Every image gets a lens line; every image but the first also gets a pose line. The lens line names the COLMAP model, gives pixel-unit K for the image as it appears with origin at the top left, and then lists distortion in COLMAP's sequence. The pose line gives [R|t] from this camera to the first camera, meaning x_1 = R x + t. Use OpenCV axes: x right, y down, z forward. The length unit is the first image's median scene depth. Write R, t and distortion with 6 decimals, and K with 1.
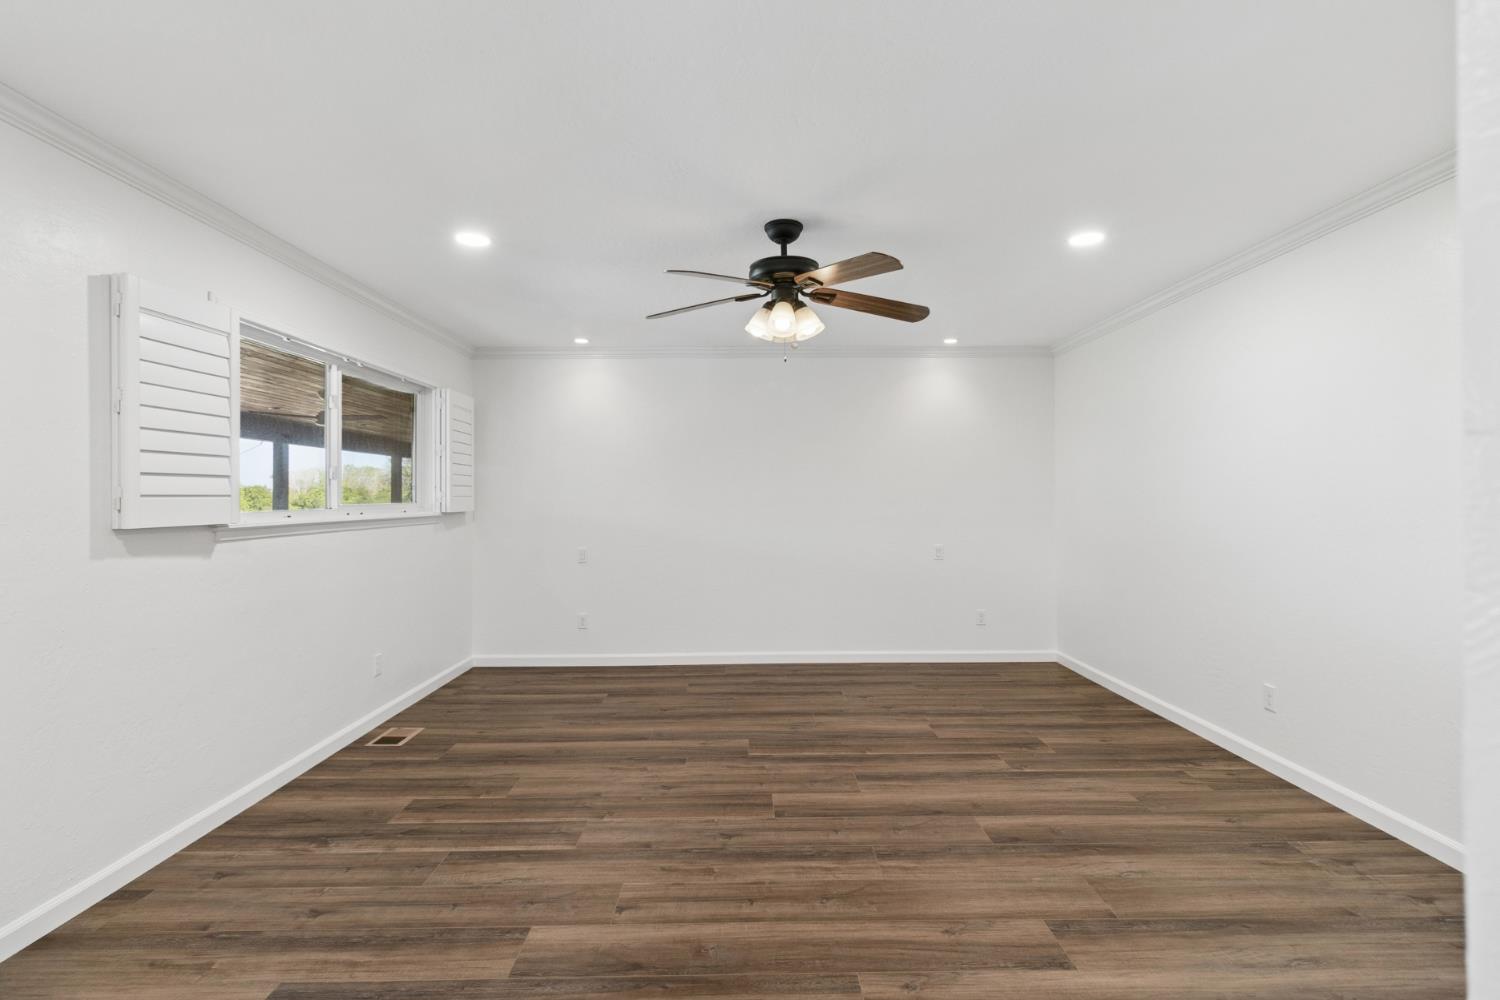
lens RADIAL K [[665.1, 0, 766.1], [0, 665.1, 489.8], [0, 0, 1]] dist [0.000511, 0.000282]
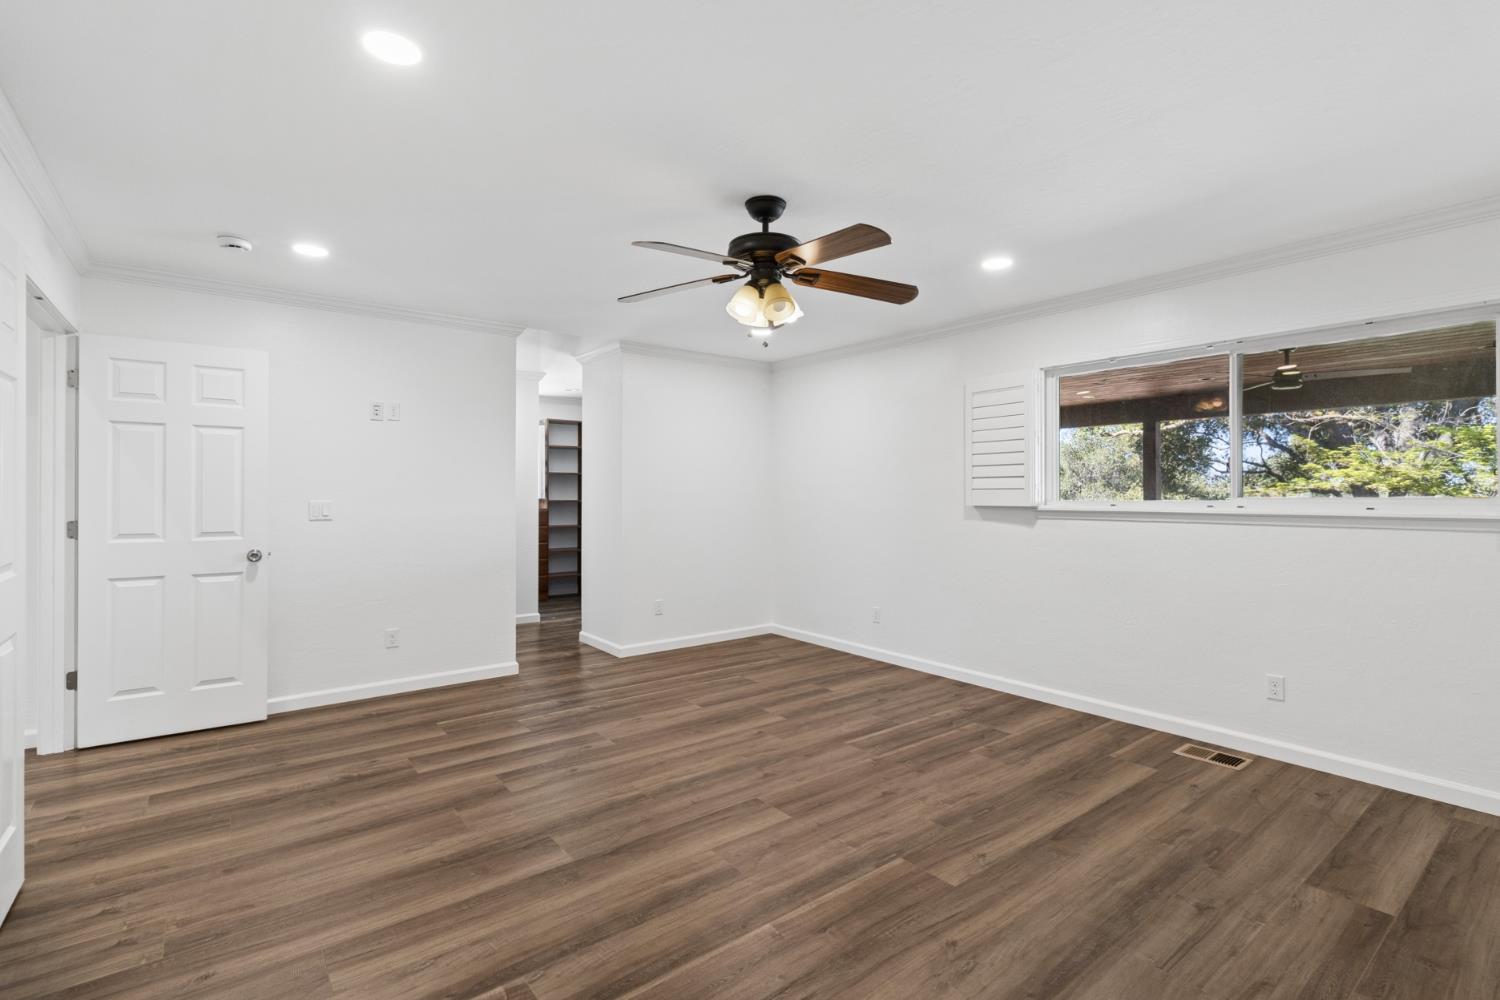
lens RADIAL K [[698.9, 0, 757.2], [0, 698.9, 487.6], [0, 0, 1]] dist [0.000527, -0.000313]
pose [[-0.796162, -0.000313, -0.605083, 0.639057], [0.010131, 0.999853, -0.013847, 0.022201], [0.604998, -0.017154, -0.796042, 1.782456]]
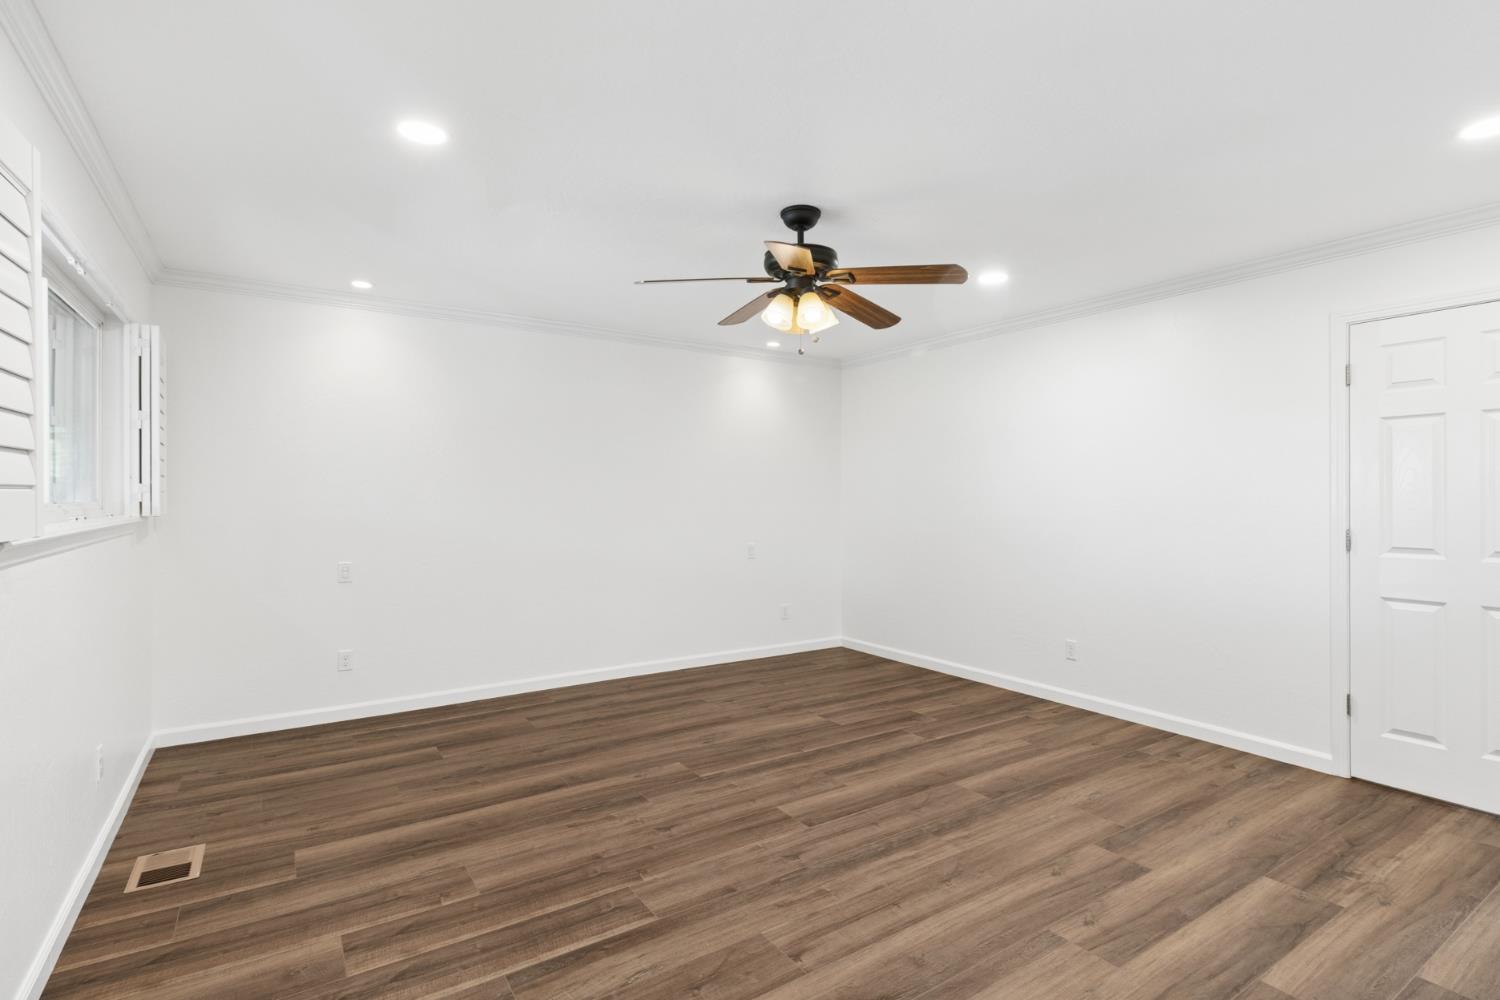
lens RADIAL K [[698.9, 0, 757.2], [0, 698.9, 487.6], [0, 0, 1]] dist [0.000527, -0.000313]
pose [[0.849635, 0.011365, 0.527249, -0.559452], [-0.010160, 0.999935, -0.005181, 0.006729], [-0.527273, -0.000955, 0.849695, 0.172126]]
